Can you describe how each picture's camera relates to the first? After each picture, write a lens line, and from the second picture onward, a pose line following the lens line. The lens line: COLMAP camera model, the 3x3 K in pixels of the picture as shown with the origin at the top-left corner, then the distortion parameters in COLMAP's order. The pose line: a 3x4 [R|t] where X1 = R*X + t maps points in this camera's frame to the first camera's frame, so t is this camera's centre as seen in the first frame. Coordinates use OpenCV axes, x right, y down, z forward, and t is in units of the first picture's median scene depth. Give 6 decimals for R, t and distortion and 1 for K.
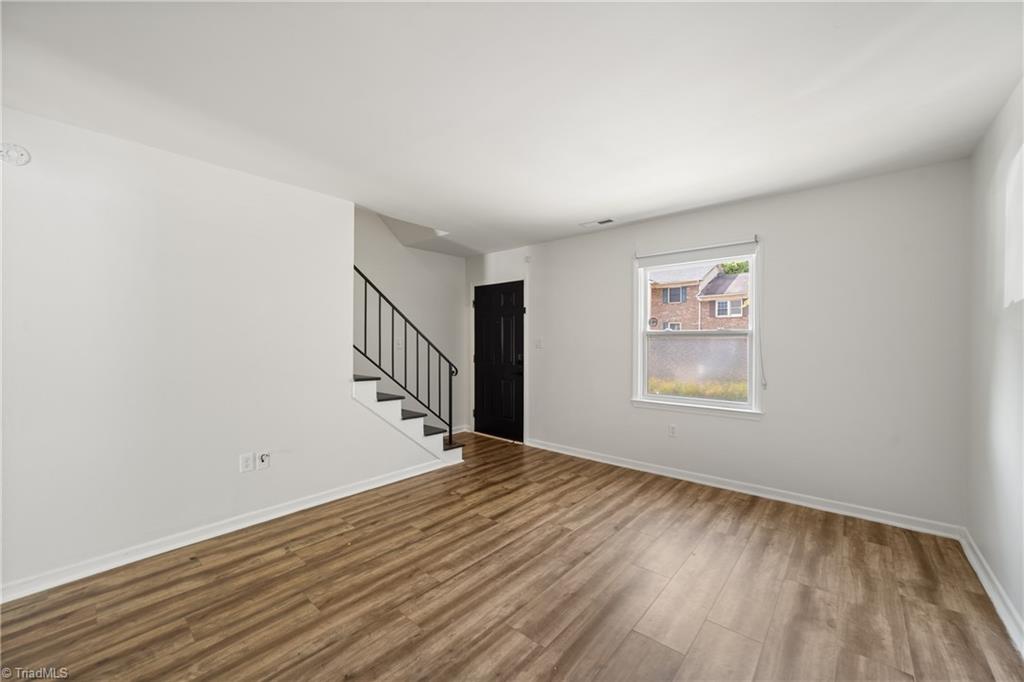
lens RADIAL K [[395.2, 0, 520.8], [0, 395.2, 341.0], [0, 0, 1]] dist [-0.019787, 0.005545]
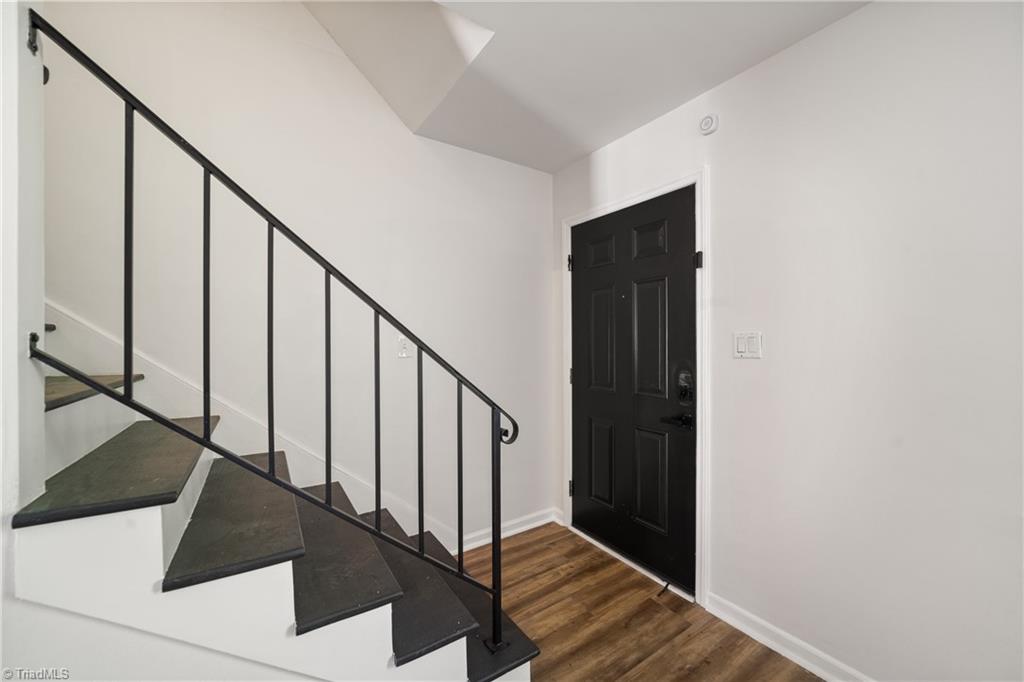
lens RADIAL K [[395.2, 0, 520.8], [0, 395.2, 341.0], [0, 0, 1]] dist [-0.019787, 0.005545]
pose [[0.966738, -0.004155, -0.255736, -0.099290], [0.005733, 0.999969, 0.005427, -0.001889], [0.255706, -0.006713, 0.966731, 0.950932]]
